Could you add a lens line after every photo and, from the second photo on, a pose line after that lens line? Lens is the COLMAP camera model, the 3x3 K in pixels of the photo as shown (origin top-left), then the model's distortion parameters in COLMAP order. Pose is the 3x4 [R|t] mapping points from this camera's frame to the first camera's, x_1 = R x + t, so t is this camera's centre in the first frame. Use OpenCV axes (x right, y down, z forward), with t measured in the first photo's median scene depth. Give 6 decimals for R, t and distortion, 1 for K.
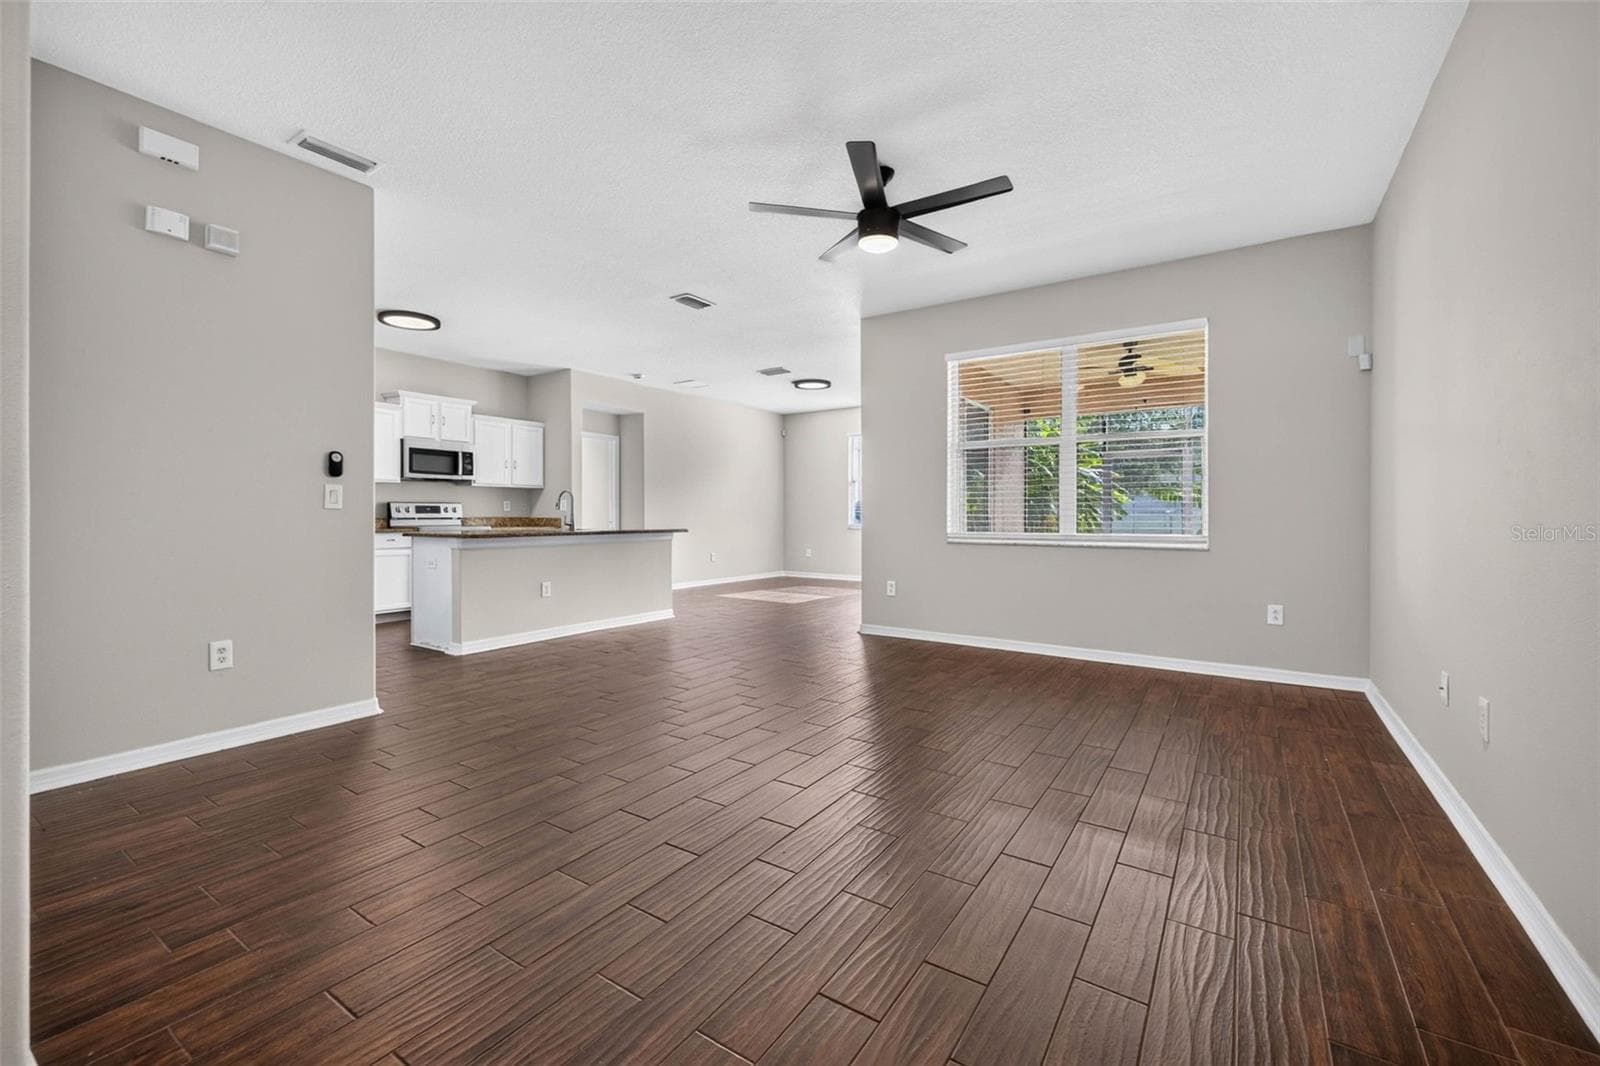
lens RADIAL K [[673.3, 0, 795.6], [0, 673.3, 508.9], [0, 0, 1]] dist [0.013088, -0.000006]
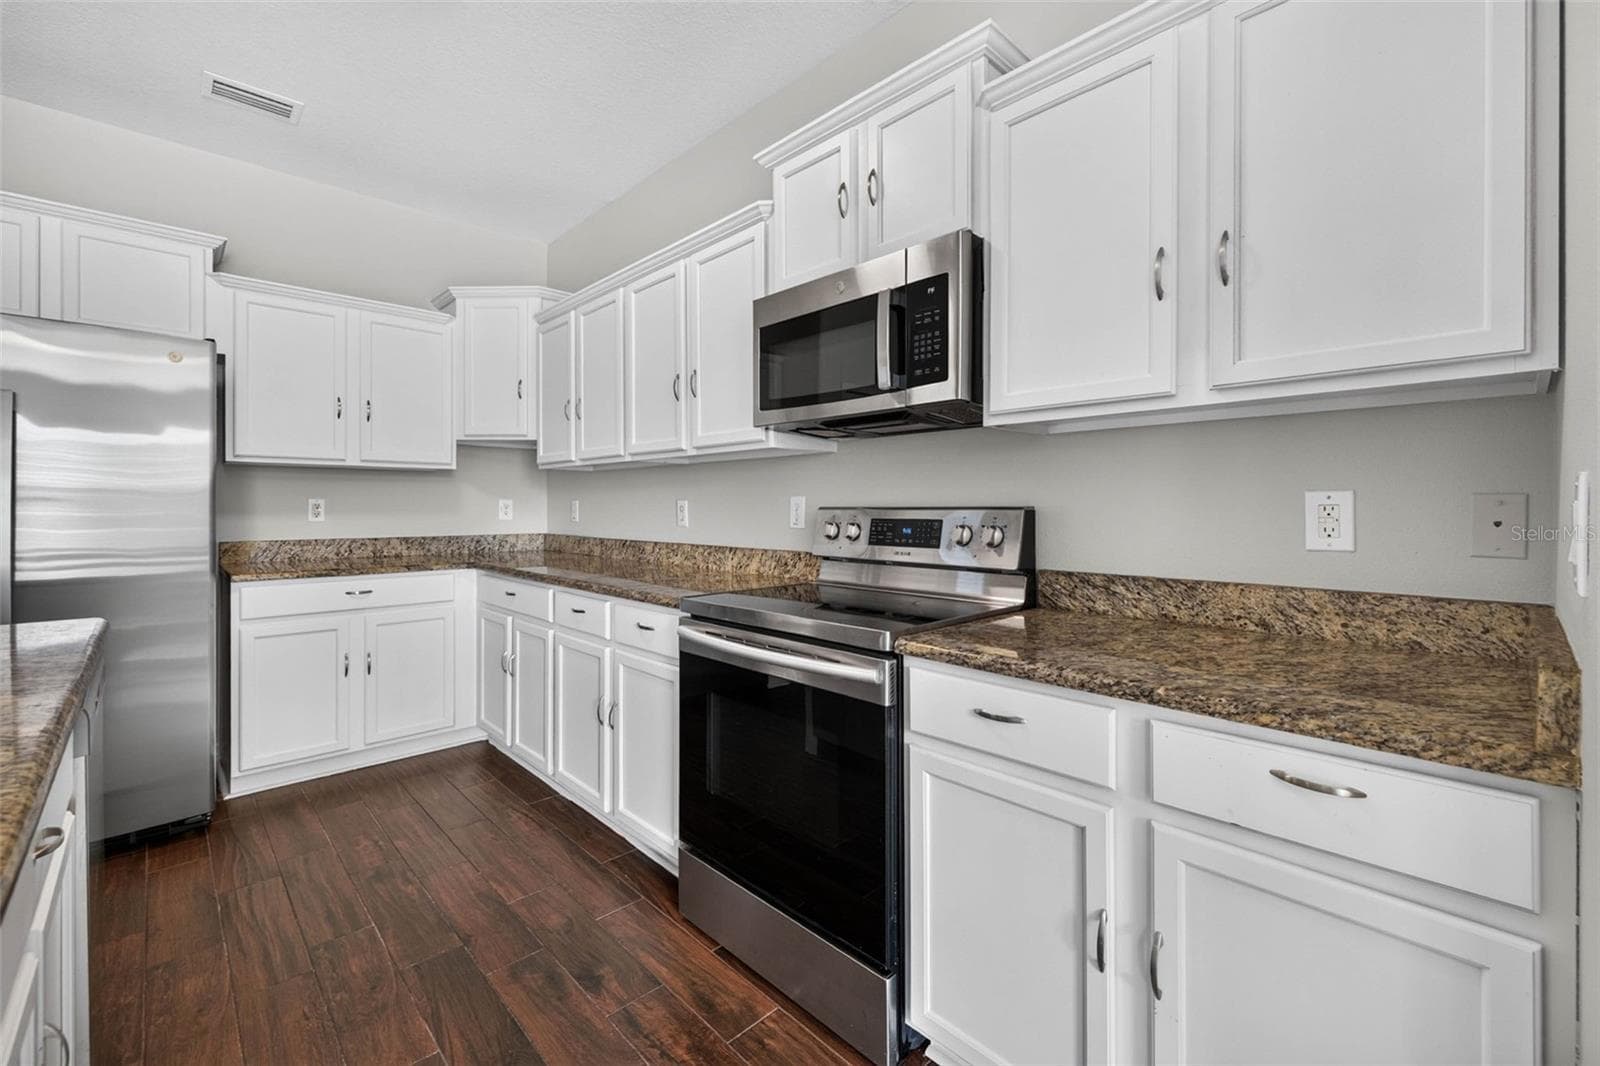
lens RADIAL K [[673.3, 0, 795.6], [0, 673.3, 508.9], [0, 0, 1]] dist [0.013088, -0.000006]
pose [[-0.220870, -0.000877, -0.975303, -0.266012], [0.003127, 0.999994, -0.001607, -0.008408], [0.975298, -0.003405, -0.220866, 1.024138]]
